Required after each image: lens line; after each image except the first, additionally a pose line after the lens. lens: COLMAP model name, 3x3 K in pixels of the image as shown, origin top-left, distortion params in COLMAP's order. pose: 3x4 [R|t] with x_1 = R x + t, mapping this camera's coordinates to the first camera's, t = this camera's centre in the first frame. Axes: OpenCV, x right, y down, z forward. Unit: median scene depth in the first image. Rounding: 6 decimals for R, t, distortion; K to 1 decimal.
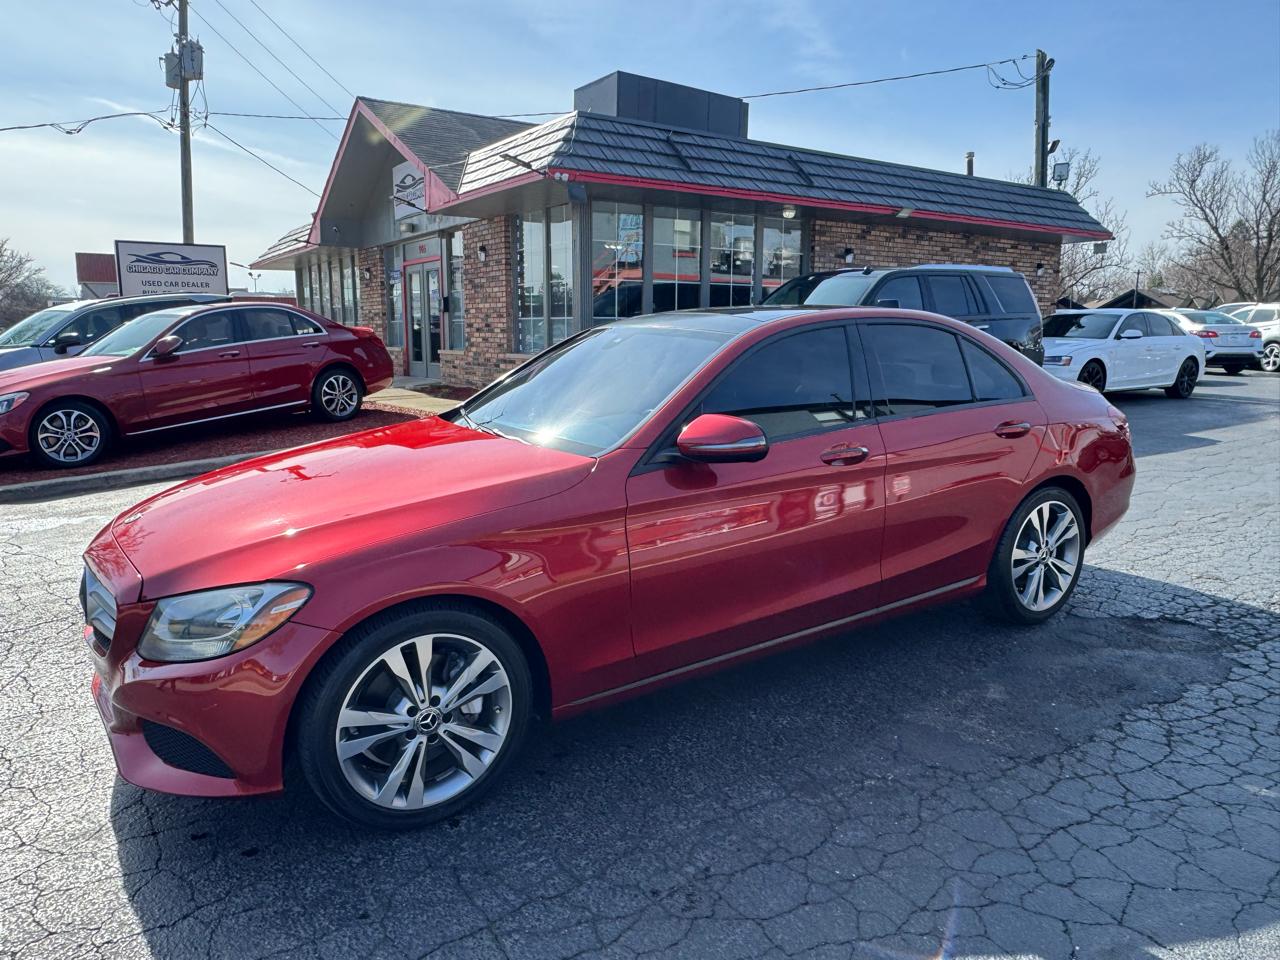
lens RADIAL K [[862.5, 0, 637.4], [0, 862.5, 475.1], [0, 0, 1]] dist [-0.007355, -0.002564]
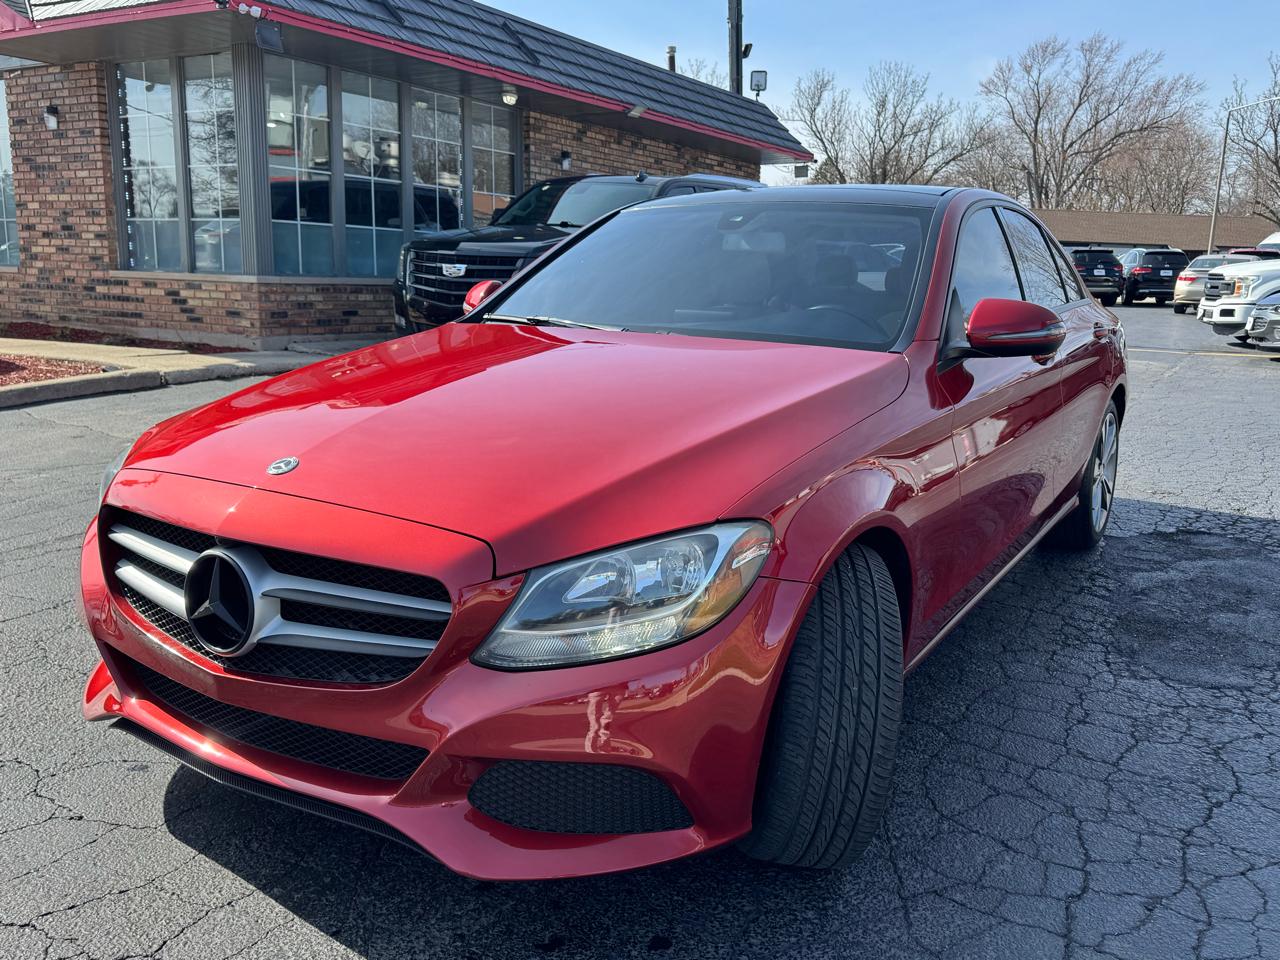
lens RADIAL K [[1079.9, 0, 640.0], [0, 1079.9, 480.0], [0, 0, 1]] dist [0.062241, -0.059656]
pose [[0.910728, -0.055821, 0.409217, -0.126596], [0.044180, 0.998306, 0.037854, 0.008645], [-0.410637, -0.016396, 0.911652, 0.041286]]
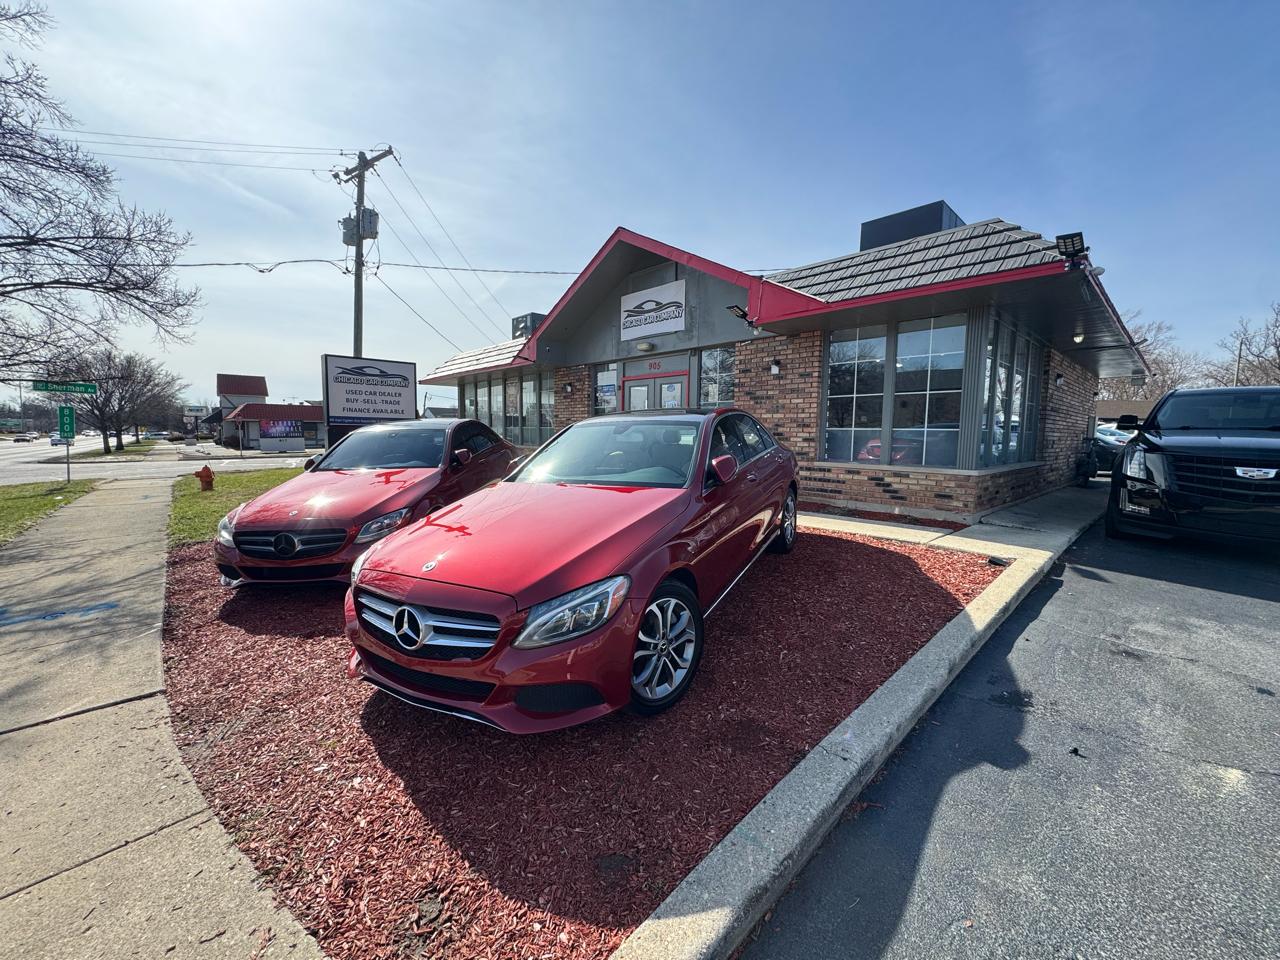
lens RADIAL K [[527.4, 0, 669.8], [0, 527.4, 483.4], [0, 0, 1]] dist [-0.000332, 0.000151]
pose [[0.989113, -0.002256, 0.147142, -0.397855], [0.012682, 0.997469, -0.069958, -0.069511], [-0.146611, 0.071062, 0.986638, 0.381702]]
